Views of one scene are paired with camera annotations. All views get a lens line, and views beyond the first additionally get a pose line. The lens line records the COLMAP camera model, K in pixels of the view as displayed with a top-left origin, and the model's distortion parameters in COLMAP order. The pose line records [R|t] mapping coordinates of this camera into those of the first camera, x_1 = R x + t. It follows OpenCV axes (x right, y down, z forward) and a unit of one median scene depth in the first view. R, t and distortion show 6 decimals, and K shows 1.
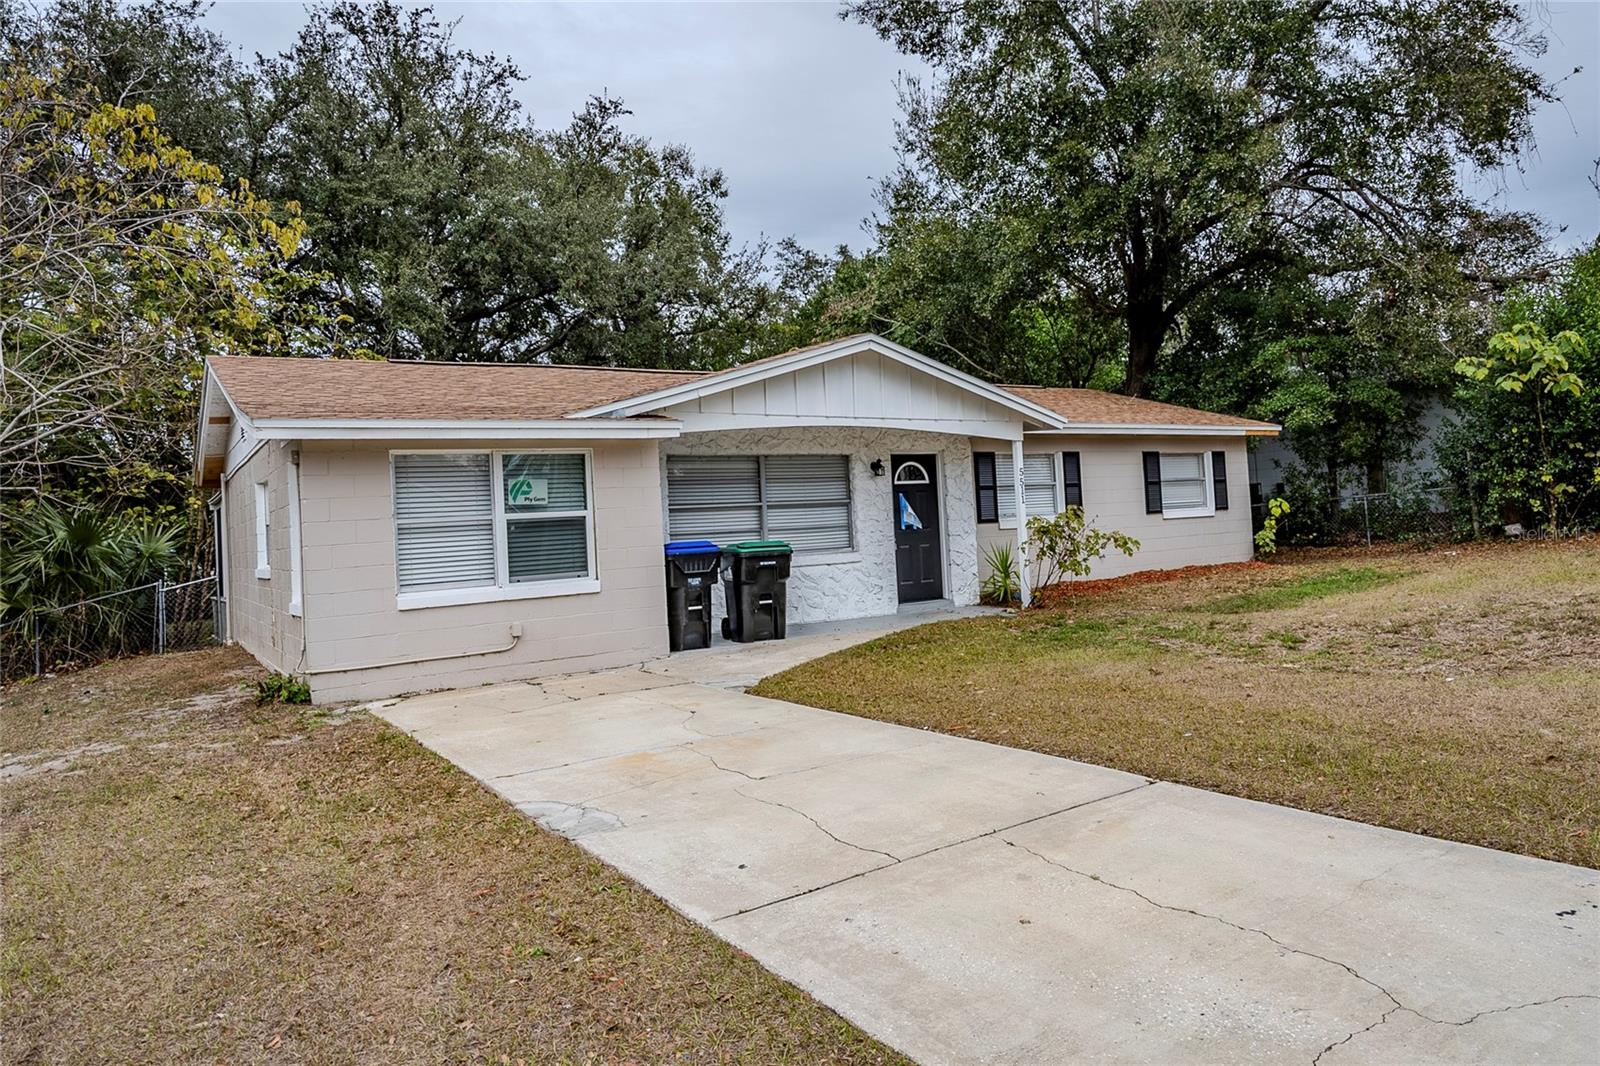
lens RADIAL K [[1005.0, 0, 800.0], [0, 1005.0, 533.0], [0, 0, 1]] dist [-0.007994, -0.002371]
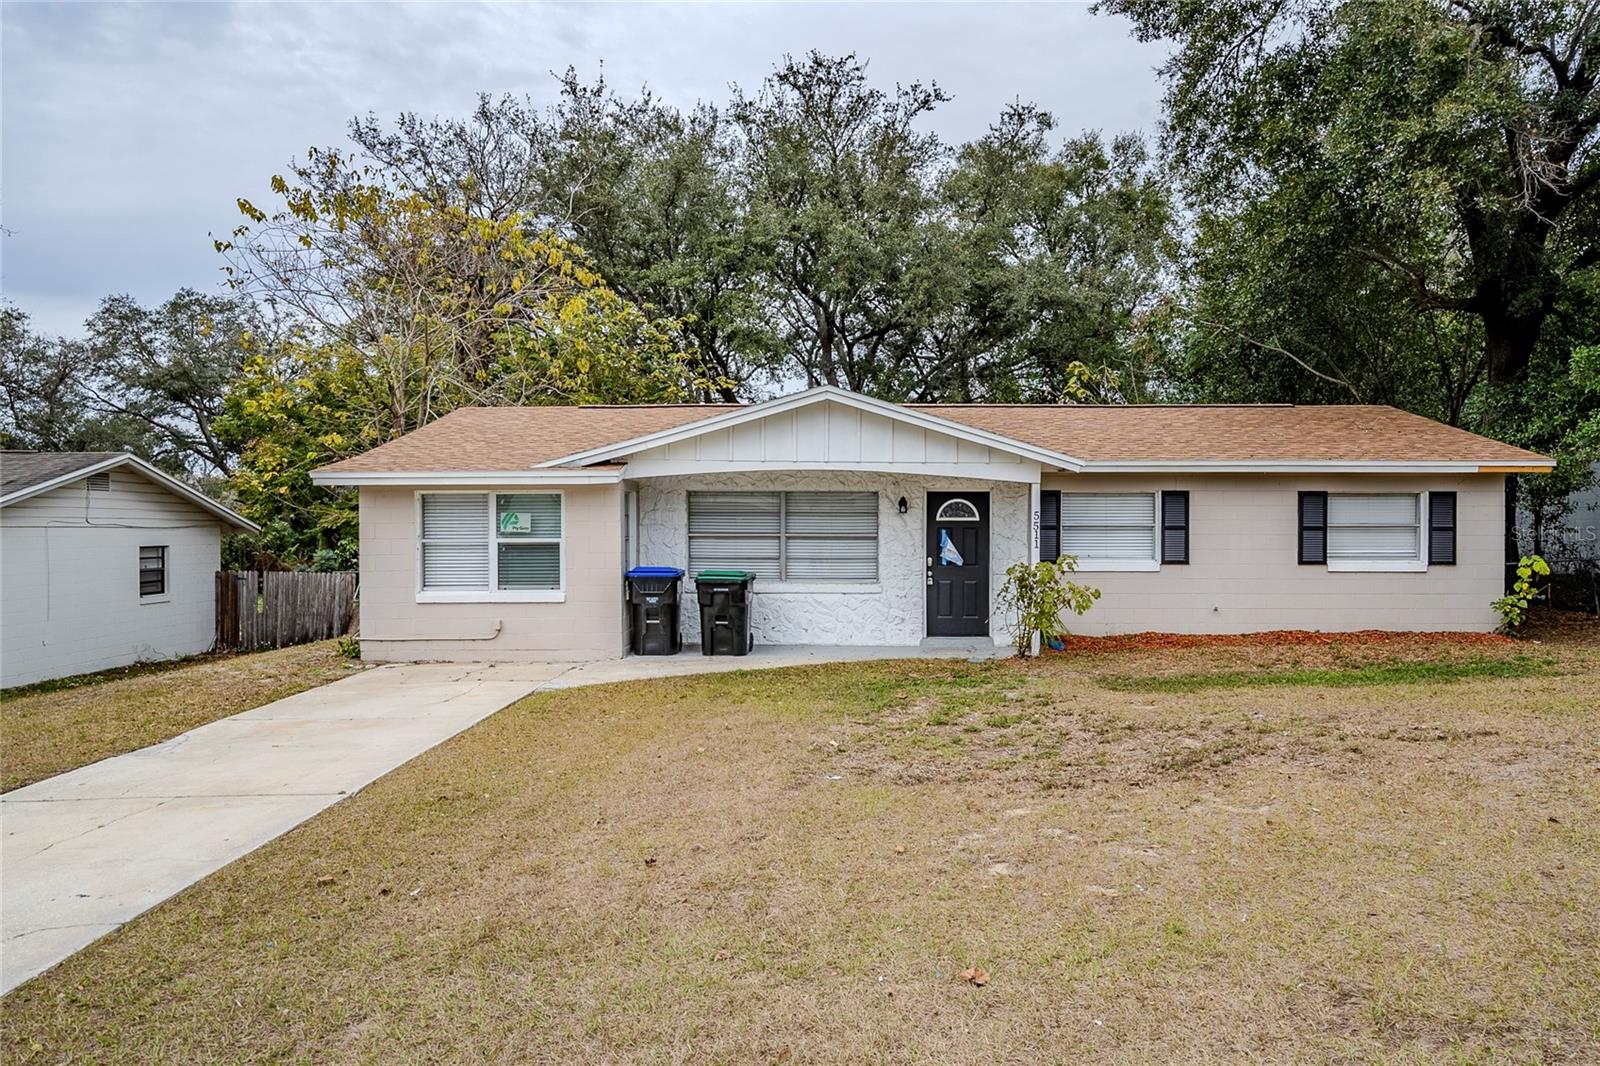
lens RADIAL K [[1005.4, 0, 800.0], [0, 1005.4, 533.0], [0, 0, 1]] dist [0.021239, 0.000668]
pose [[0.841426, 0.058091, -0.537240, 0.542075], [-0.049890, 0.998310, 0.029807, -0.060603], [0.538064, 0.001722, 0.842902, 0.057766]]
